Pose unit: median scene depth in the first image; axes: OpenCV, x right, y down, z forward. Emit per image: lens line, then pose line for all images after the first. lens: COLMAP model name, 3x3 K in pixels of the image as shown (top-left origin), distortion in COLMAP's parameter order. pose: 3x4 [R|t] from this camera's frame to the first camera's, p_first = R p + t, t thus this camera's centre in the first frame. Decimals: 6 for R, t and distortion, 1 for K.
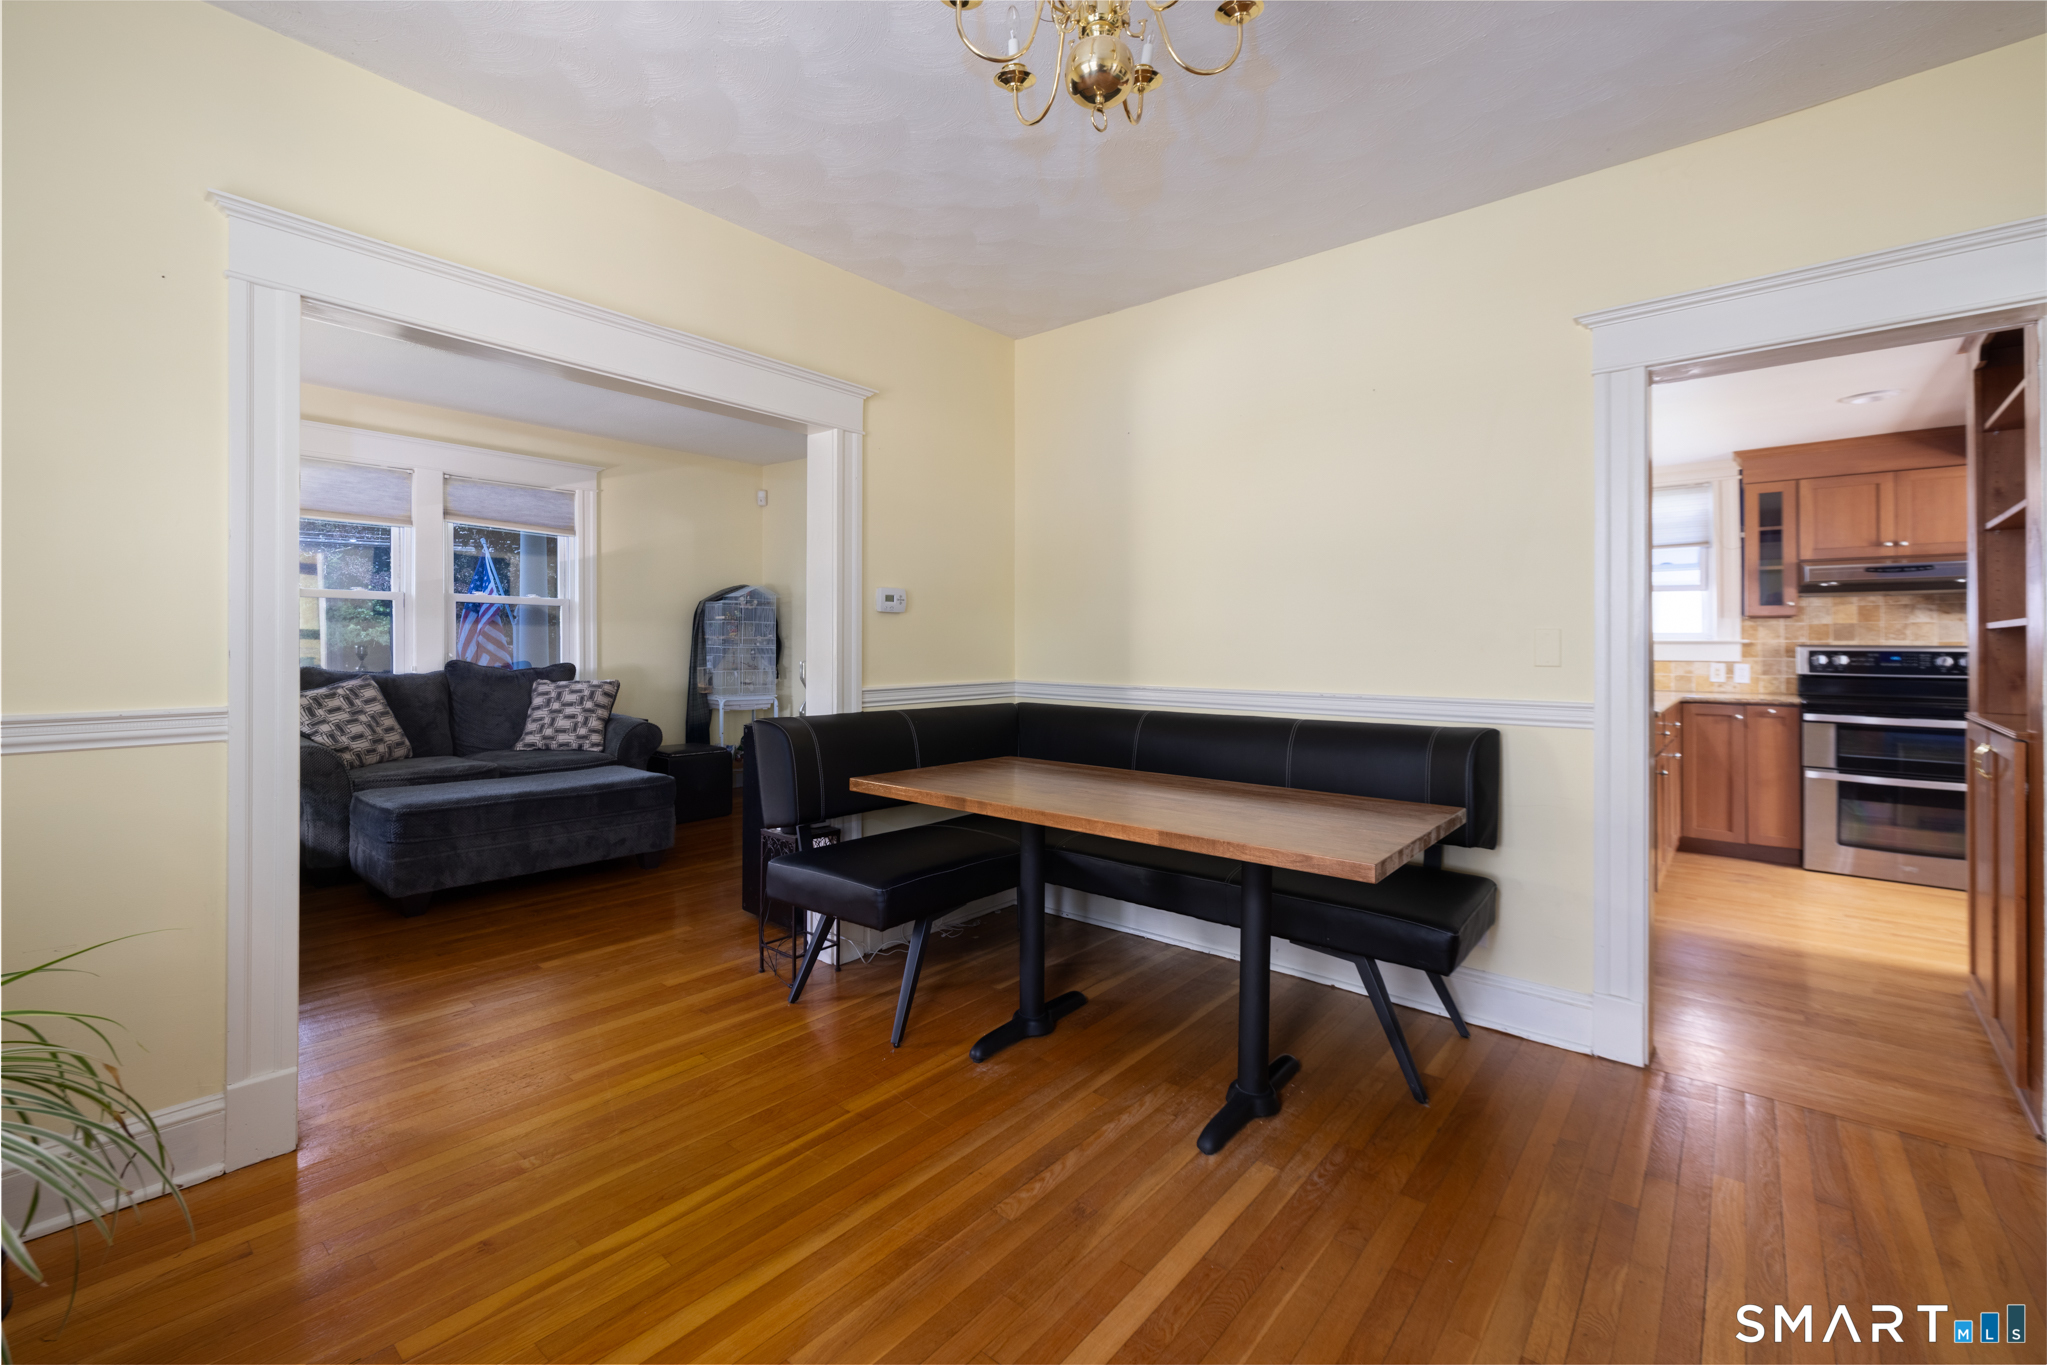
lens RADIAL K [[869.6, 0, 991.2], [0, 869.6, 626.1], [0, 0, 1]] dist [0.000418, -0.000628]
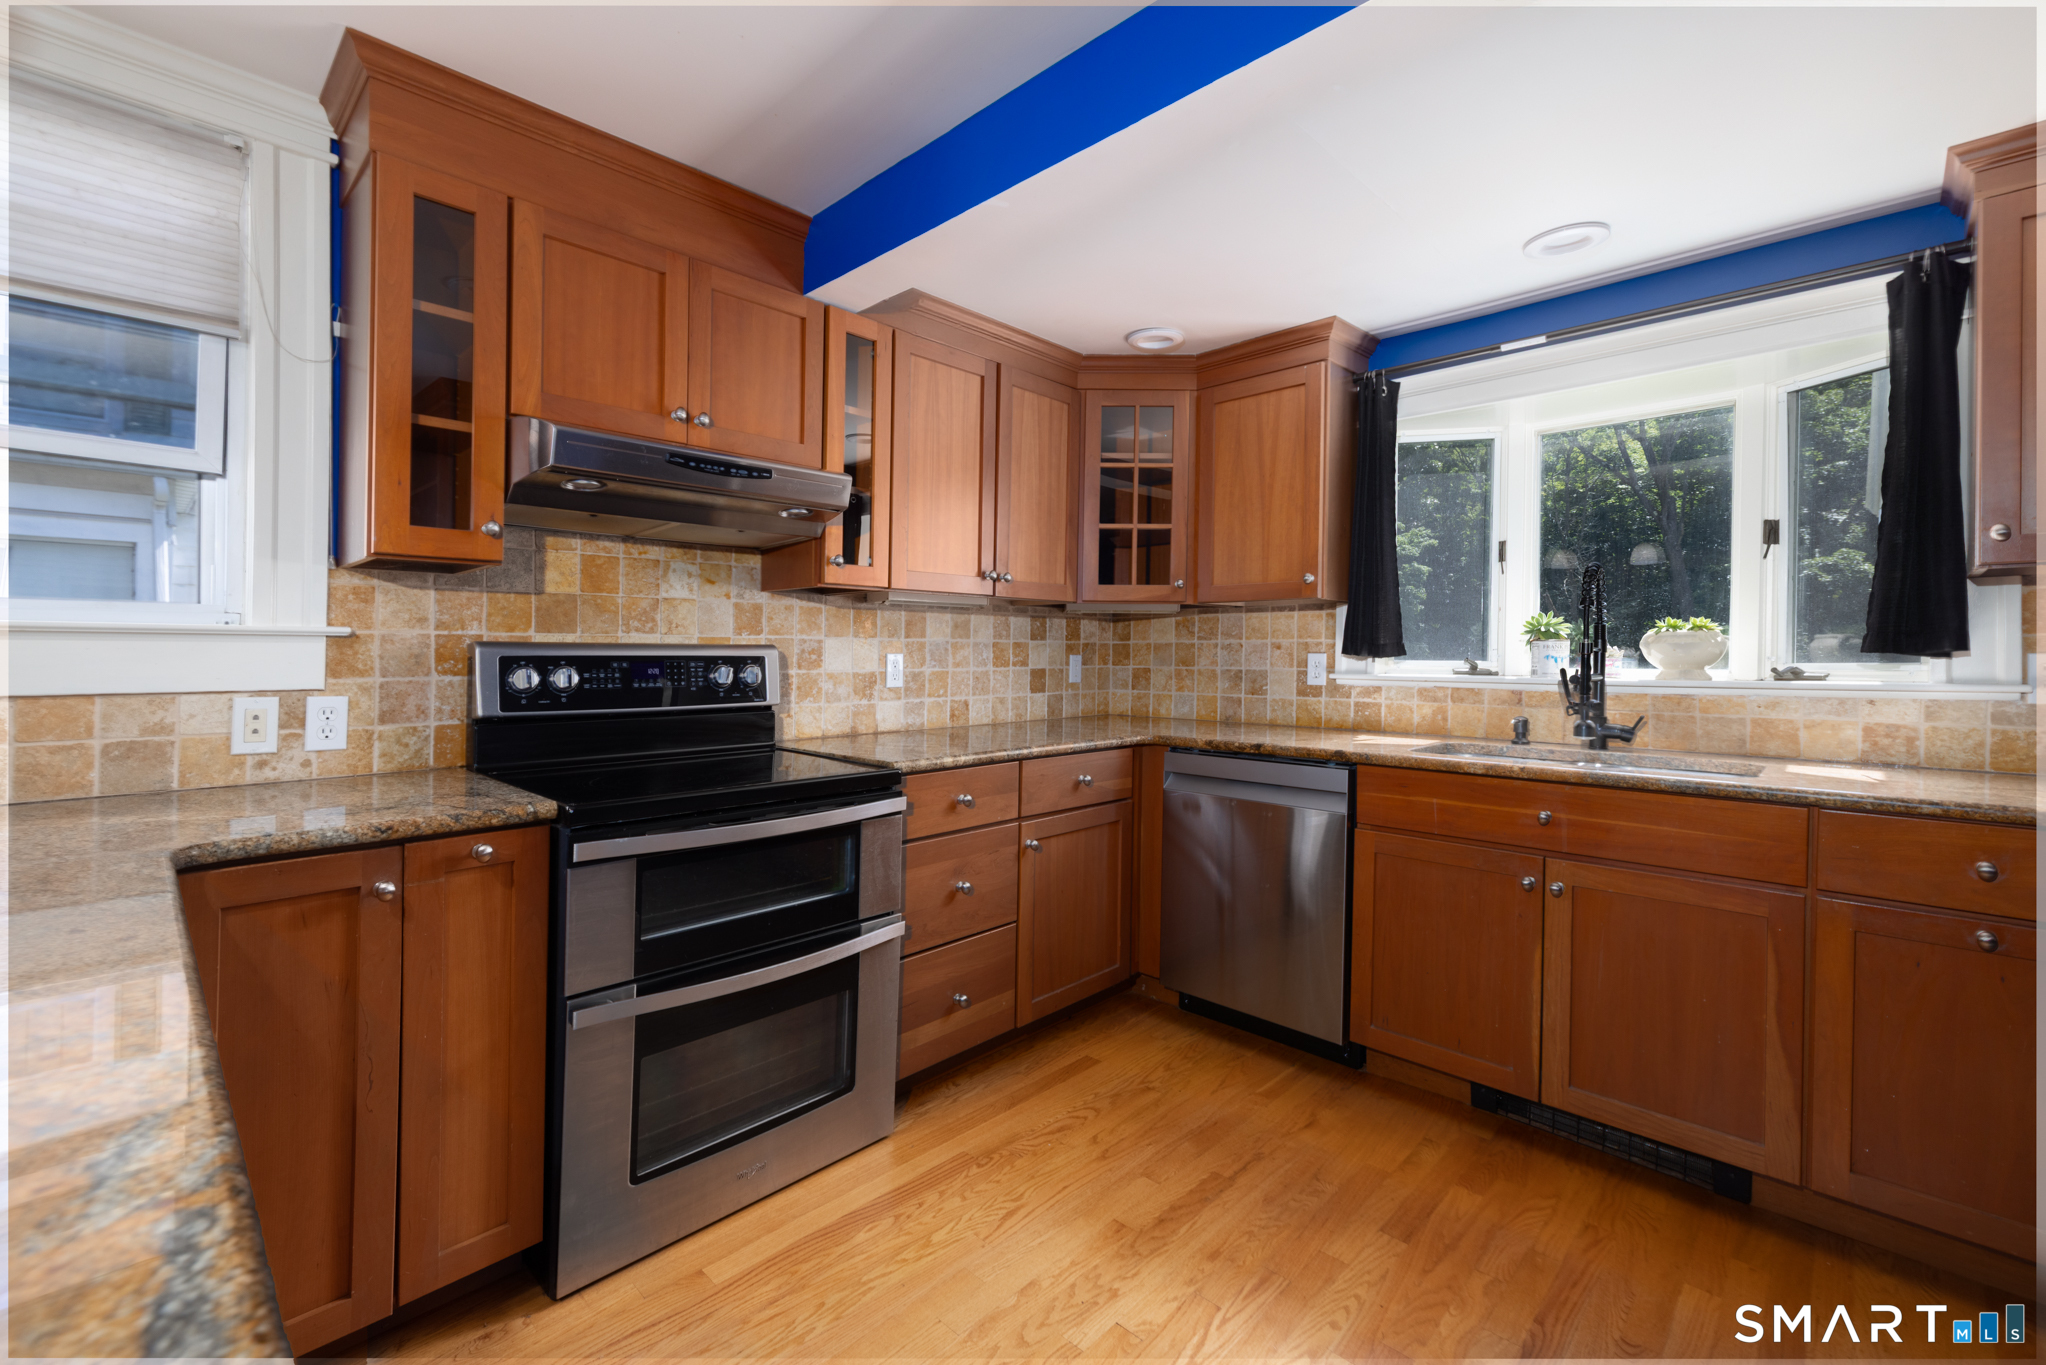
lens RADIAL K [[869.2, 0, 1044.8], [0, 869.2, 646.3], [0, 0, 1]] dist [0.000418, -0.000628]
pose [[0.038335, 0.004279, 0.999256, 0.566116], [-0.022849, 0.999733, -0.003405, 0.019742], [-0.999004, -0.022701, 0.038422, 0.752780]]
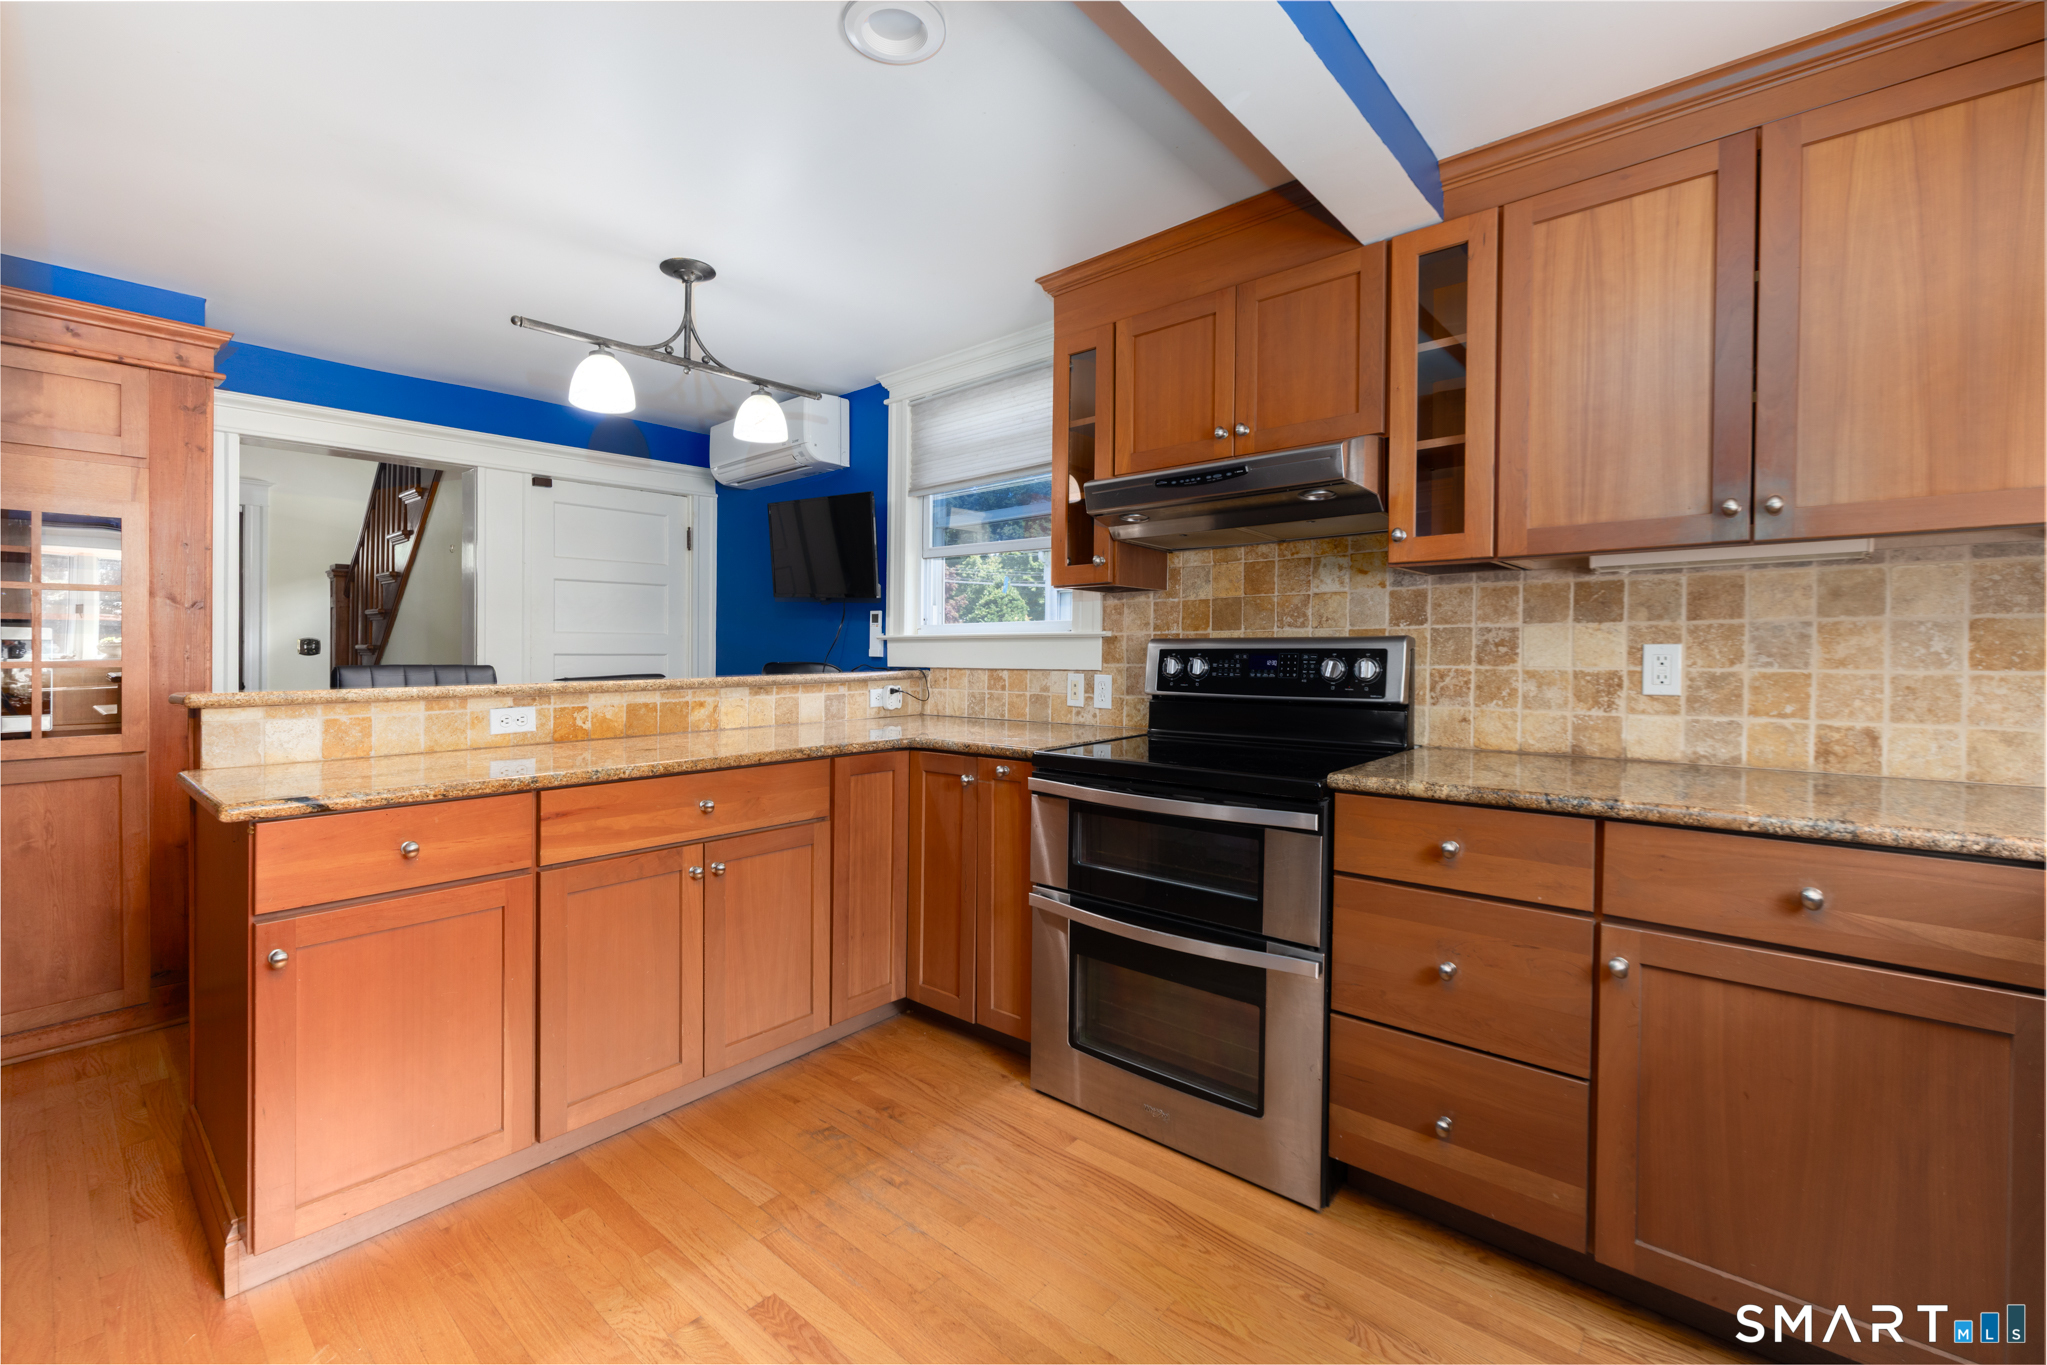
lens RADIAL K [[869.6, 0, 1022.4], [0, 869.6, 662.5], [0, 0, 1]] dist [0.000418, -0.000628]
pose [[0.999950, -0.006042, -0.008030, 0.877520], [0.006301, 0.999448, 0.032629, 0.018701], [0.007829, -0.032678, 0.999435, 0.477804]]
